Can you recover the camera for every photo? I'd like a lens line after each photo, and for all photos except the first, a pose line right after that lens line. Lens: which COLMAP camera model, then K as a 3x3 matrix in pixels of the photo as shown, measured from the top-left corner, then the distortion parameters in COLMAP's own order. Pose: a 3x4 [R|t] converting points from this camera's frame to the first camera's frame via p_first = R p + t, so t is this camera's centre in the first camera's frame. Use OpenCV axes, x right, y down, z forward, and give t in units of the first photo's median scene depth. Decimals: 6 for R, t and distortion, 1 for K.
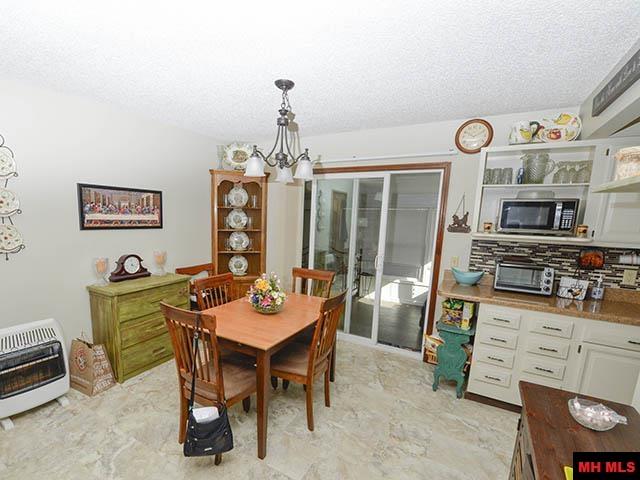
lens RADIAL K [[279.1, 0, 295.8], [0, 279.1, 257.1], [0, 0, 1]] dist [-0.035724, -0.000557]
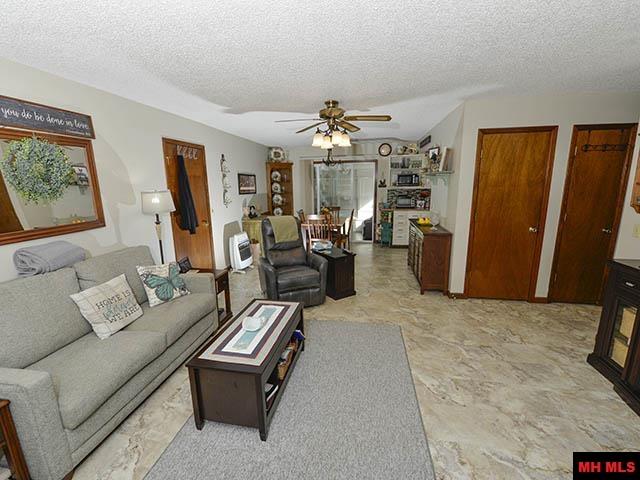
lens RADIAL K [[279.1, 0, 315.7], [0, 279.1, 242.0], [0, 0, 1]] dist [-0.035724, -0.000557]
pose [[0.920687, -0.123949, 0.370098, -1.040444], [0.106324, 0.992022, 0.067735, 0.179157], [-0.375540, -0.023013, 0.926520, -1.212873]]
